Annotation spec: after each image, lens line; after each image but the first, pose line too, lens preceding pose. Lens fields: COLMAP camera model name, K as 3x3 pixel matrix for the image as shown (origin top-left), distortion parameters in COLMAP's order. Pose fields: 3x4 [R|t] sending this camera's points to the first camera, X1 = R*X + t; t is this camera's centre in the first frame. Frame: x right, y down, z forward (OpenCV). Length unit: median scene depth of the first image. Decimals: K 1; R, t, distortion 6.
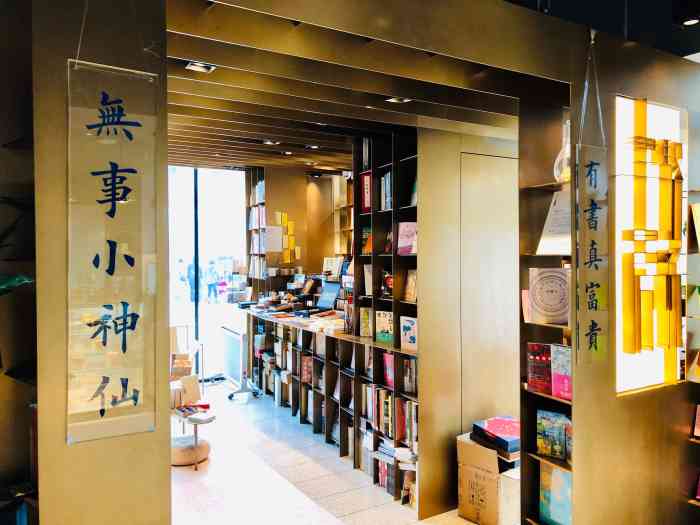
lens RADIAL K [[570.3, 0, 352.6], [0, 570.3, 258.0], [0, 0, 1]] dist [0.011682, -0.001538]
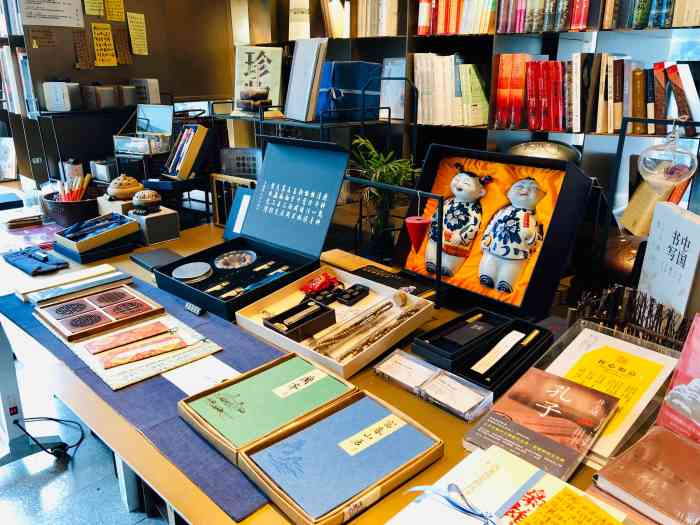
lens RADIAL K [[570.3, 0, 348.2], [0, 570.3, 263.2], [0, 0, 1]] dist [0.011682, -0.001538]
pose [[0.970117, -0.075107, 0.230722, -0.071255], [-0.004634, 0.944977, 0.327104, 0.008169], [-0.242595, -0.318398, 0.916390, 0.692747]]
